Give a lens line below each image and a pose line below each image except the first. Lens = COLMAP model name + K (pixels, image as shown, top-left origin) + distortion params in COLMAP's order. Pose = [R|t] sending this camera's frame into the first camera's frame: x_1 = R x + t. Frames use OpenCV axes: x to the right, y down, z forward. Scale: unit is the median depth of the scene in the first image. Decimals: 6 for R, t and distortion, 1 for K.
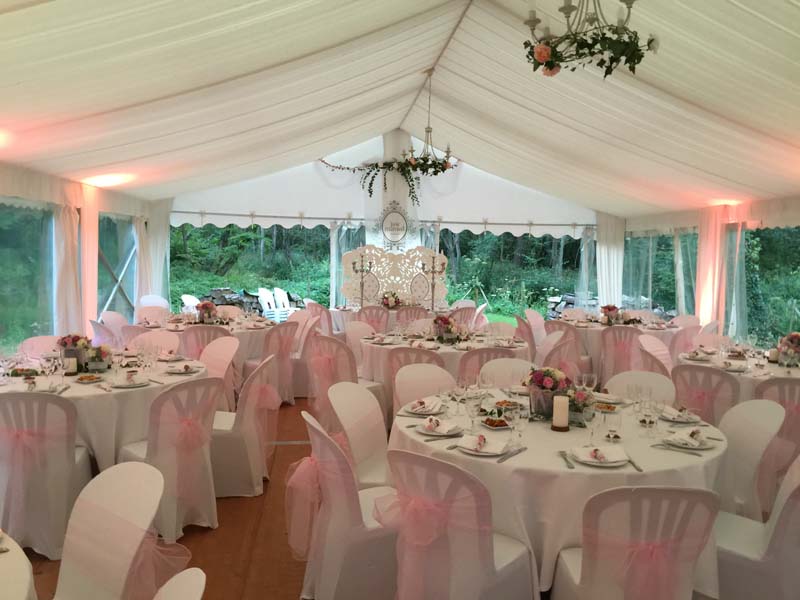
lens RADIAL K [[683.1, 0, 404.5], [0, 683.1, 288.7], [0, 0, 1]] dist [0.095968, -0.170470]
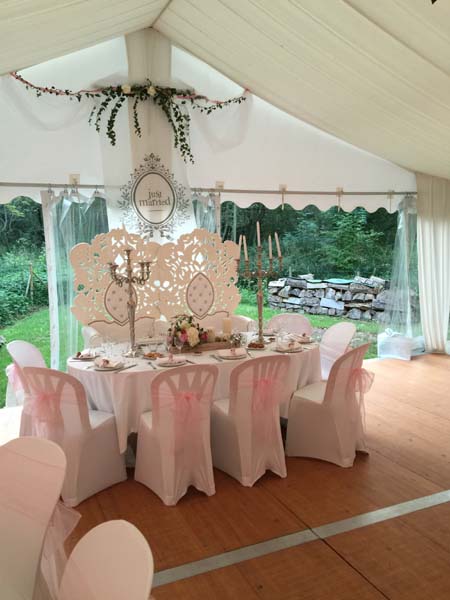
lens RADIAL K [[512.3, 0, 225.0], [0, 512.3, 300.0], [0, 0, 1]] dist [0.095968, -0.170470]
pose [[0.956126, -0.073998, 0.283456, -0.137410], [0.055049, 0.995719, 0.074253, -0.047666], [-0.287737, -0.055392, 0.956106, 0.821071]]
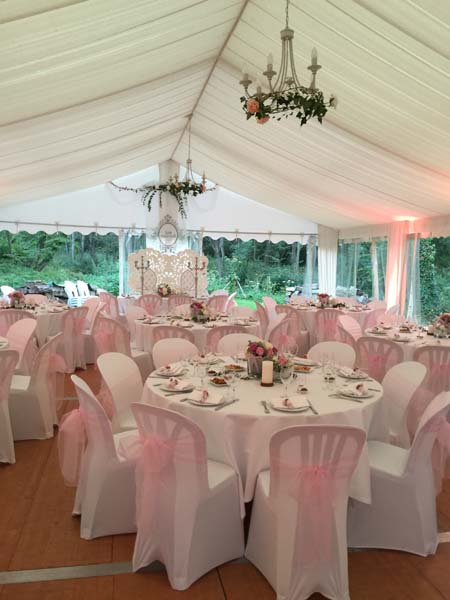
lens RADIAL K [[512.3, 0, 225.0], [0, 512.3, 300.0], [0, 0, 1]] dist [0.095968, -0.170470]
pose [[0.997015, -0.002440, 0.077170, 0.027376], [-0.000432, 0.999309, 0.037170, -0.001366], [-0.077208, -0.037092, 0.996325, -0.003824]]
